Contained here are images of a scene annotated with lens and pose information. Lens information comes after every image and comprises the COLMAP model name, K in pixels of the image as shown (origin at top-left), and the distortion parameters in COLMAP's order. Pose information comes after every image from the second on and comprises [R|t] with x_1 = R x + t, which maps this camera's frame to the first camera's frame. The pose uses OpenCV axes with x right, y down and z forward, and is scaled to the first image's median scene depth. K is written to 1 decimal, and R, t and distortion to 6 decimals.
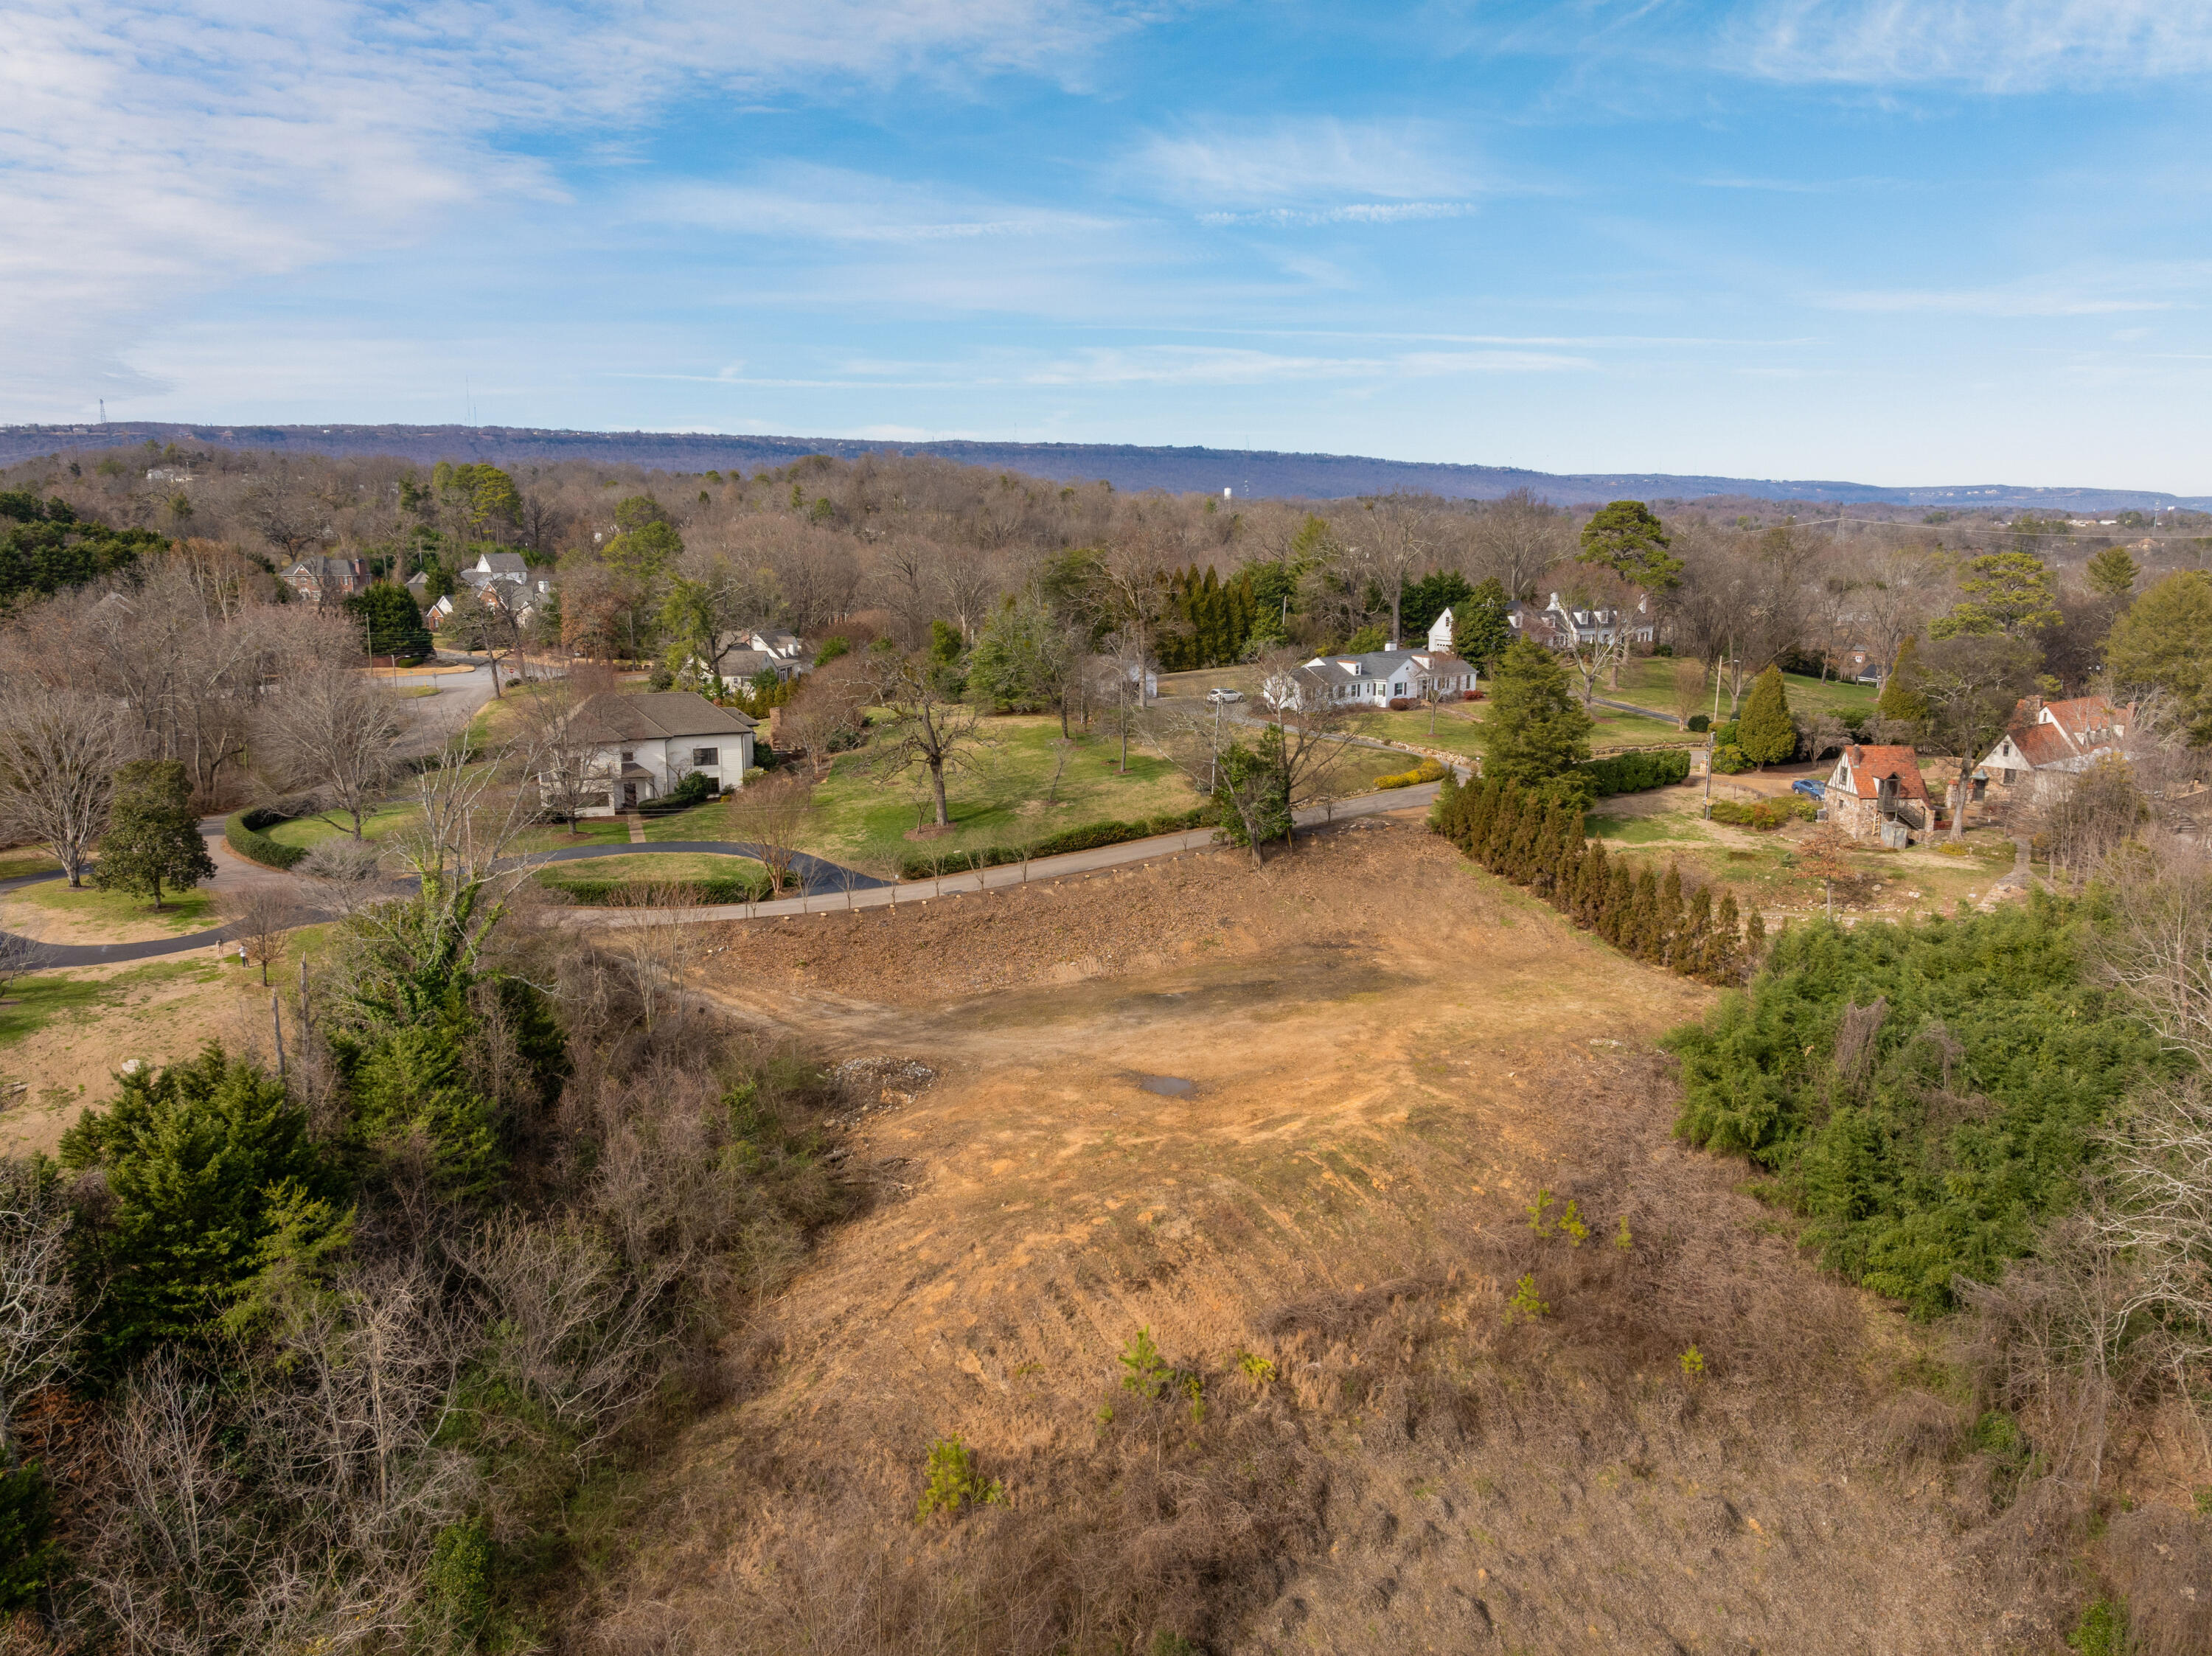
lens RADIAL K [[1572.2, 0, 1102.6], [0, 1572.2, 842.3], [0, 0, 1]] dist [-0.033400, -0.004117]
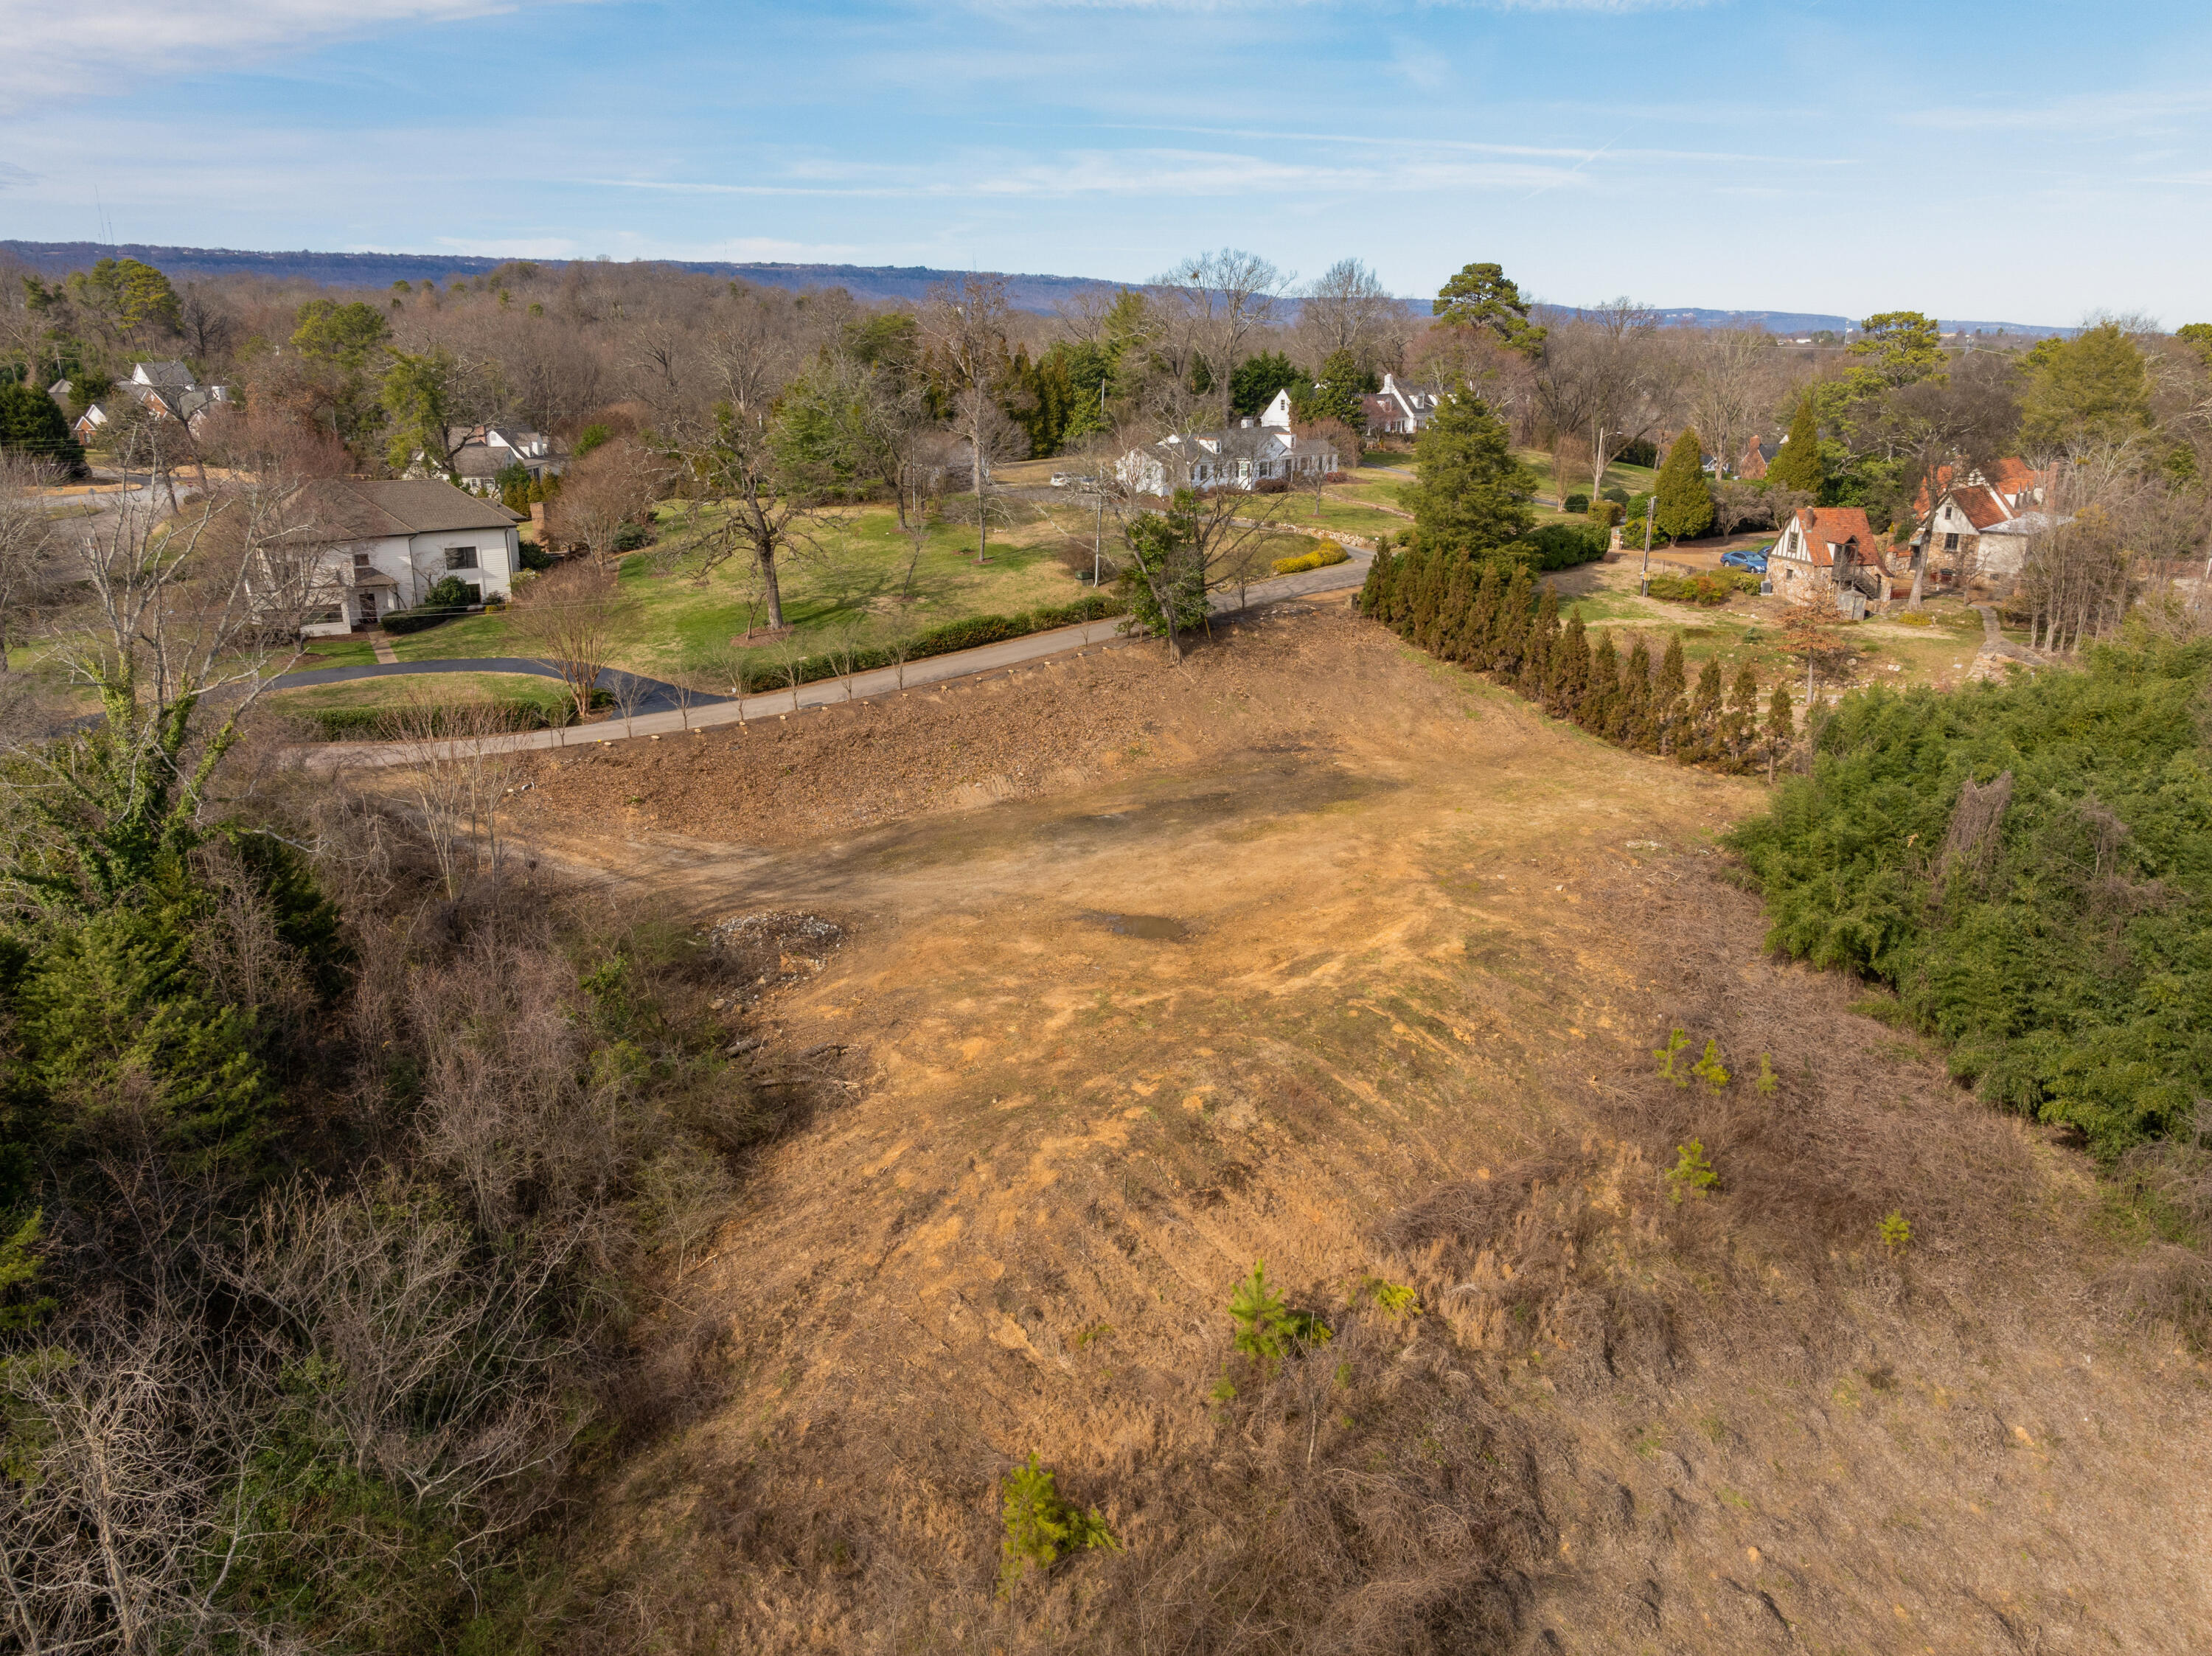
lens RADIAL K [[1572.2, 0, 1102.1], [0, 1572.2, 841.6], [0, 0, 1]] dist [-0.033400, -0.004117]
pose [[0.985658, -0.052933, 0.160237, -0.084437], [0.036142, 0.993715, 0.105948, 0.022291], [-0.164838, -0.098637, 0.981376, 0.186561]]
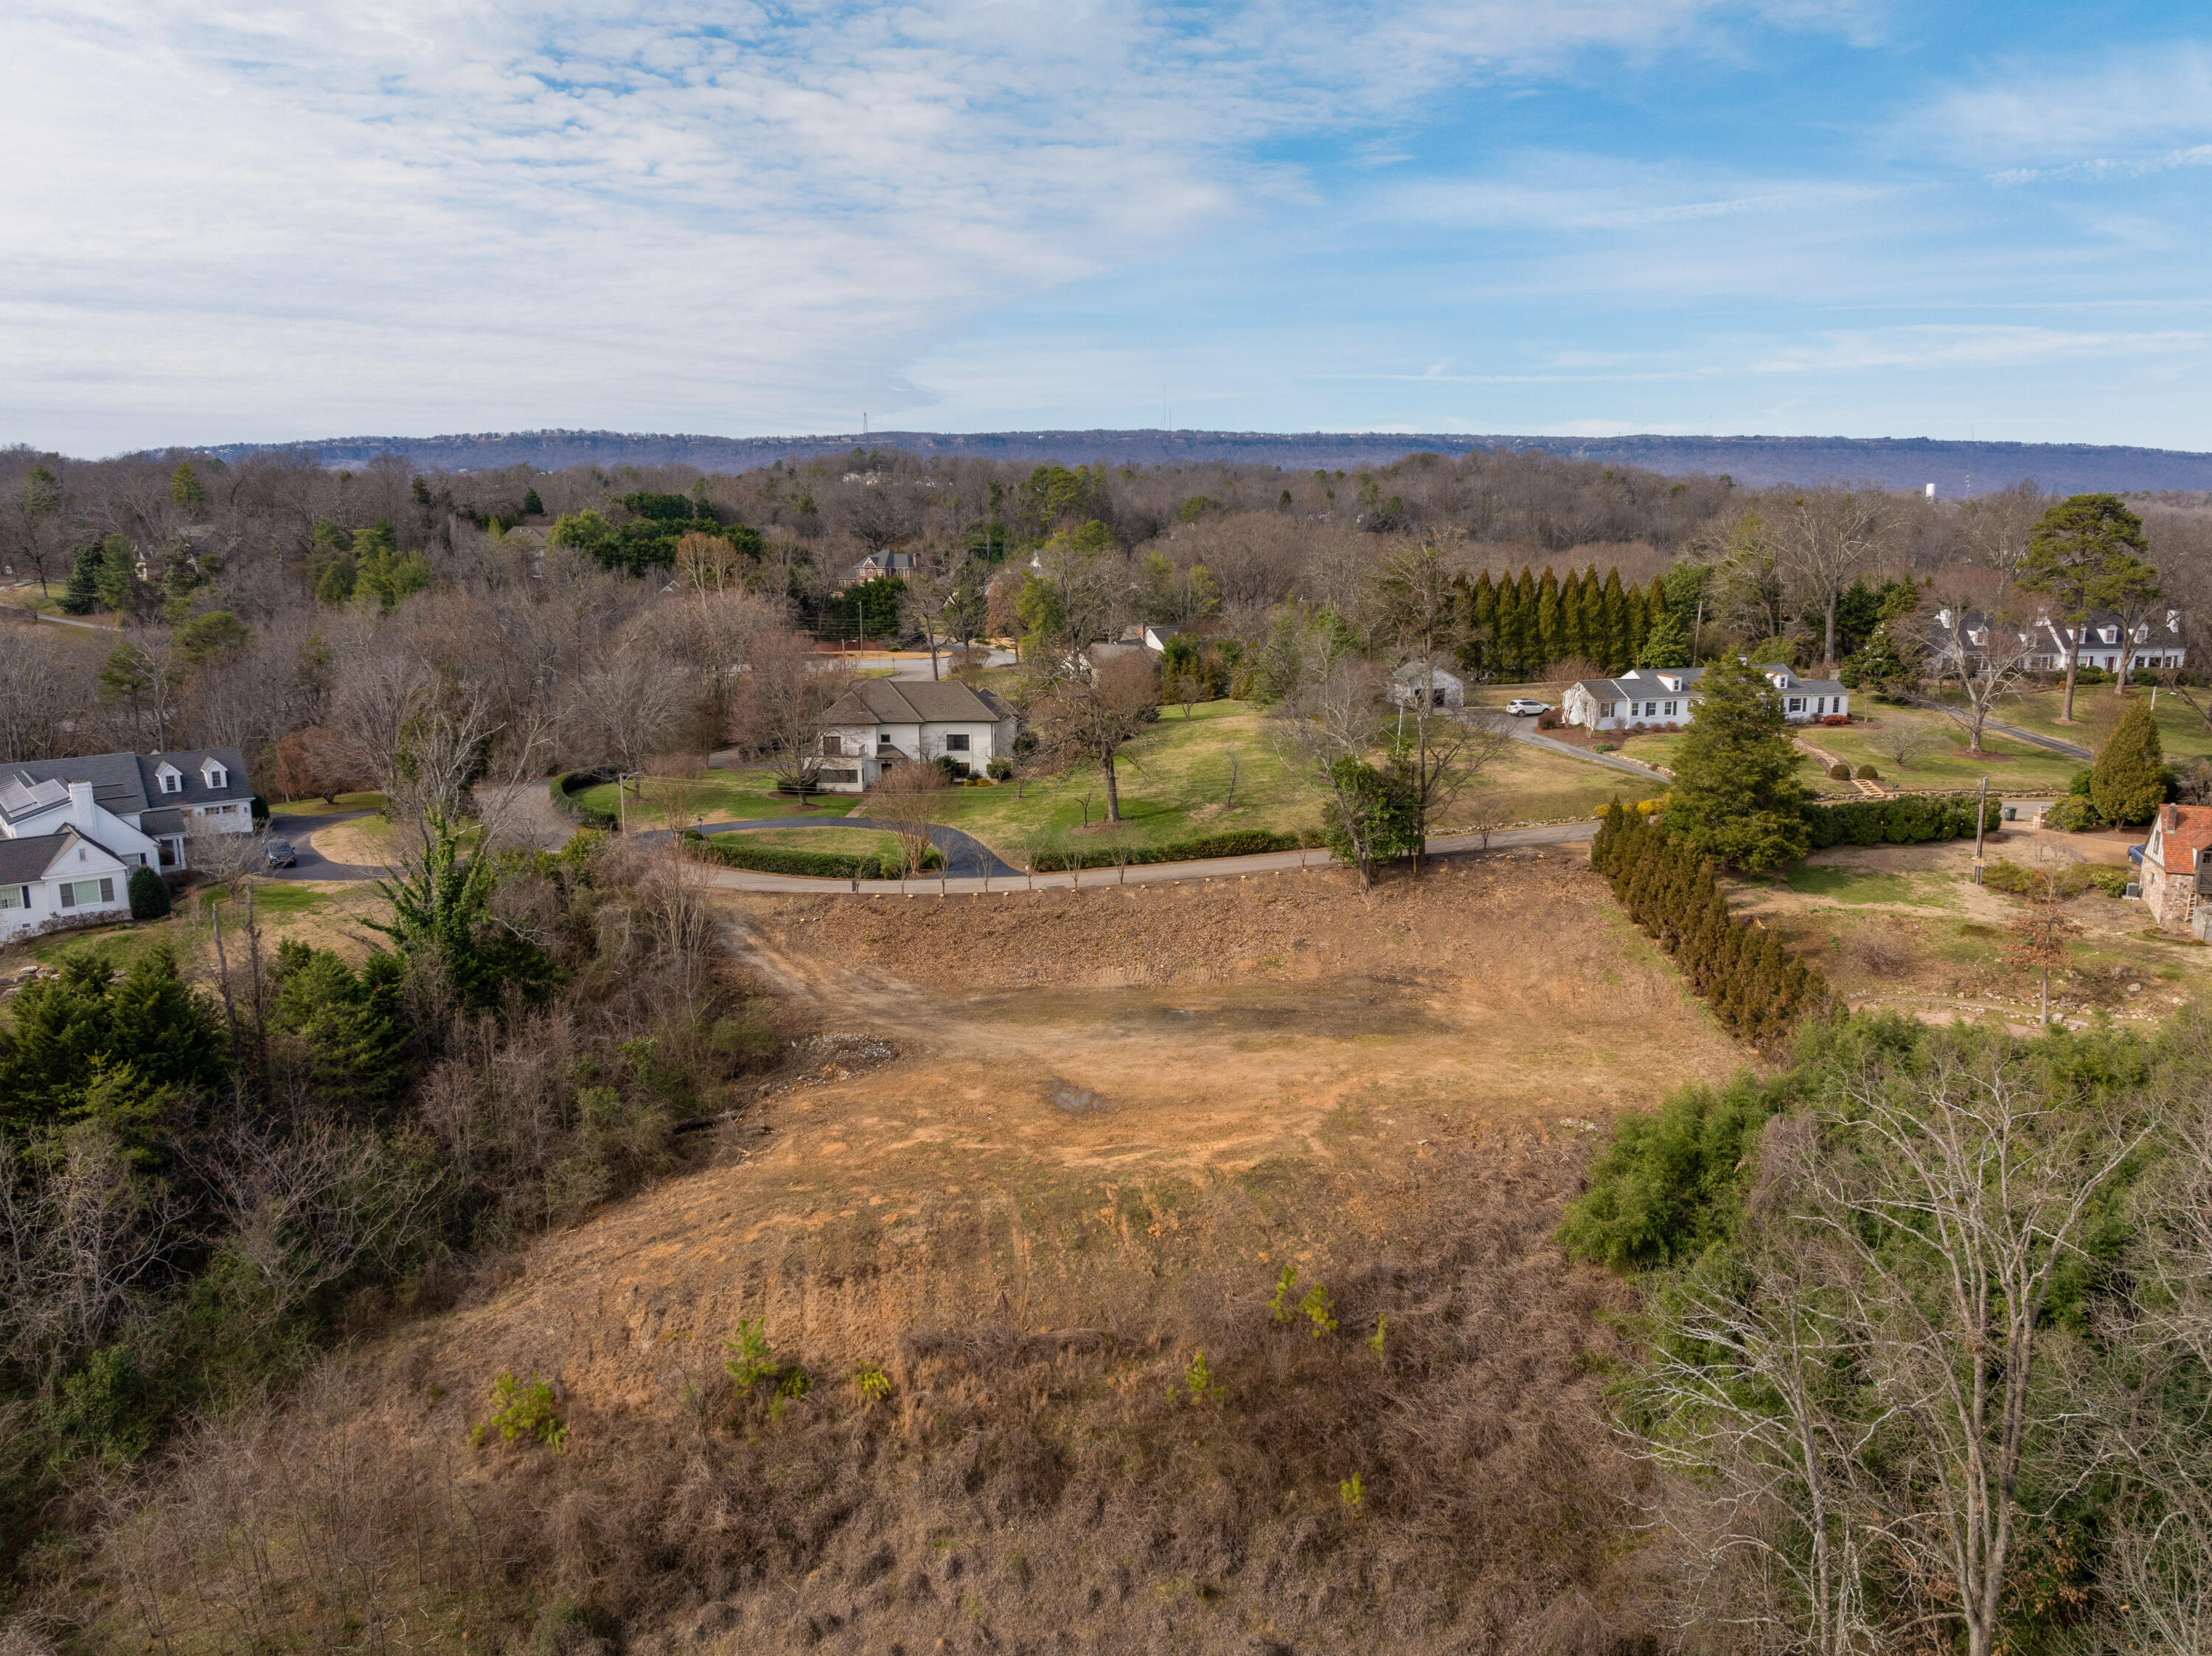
lens RADIAL K [[1572.2, 0, 1108.4], [0, 1572.2, 843.6], [0, 0, 1]] dist [-0.033400, -0.004117]
pose [[0.913858, 0.078129, -0.398446, 0.348693], [-0.077426, 0.996838, 0.017881, -0.017360], [0.398583, 0.014510, 0.917017, 0.091283]]
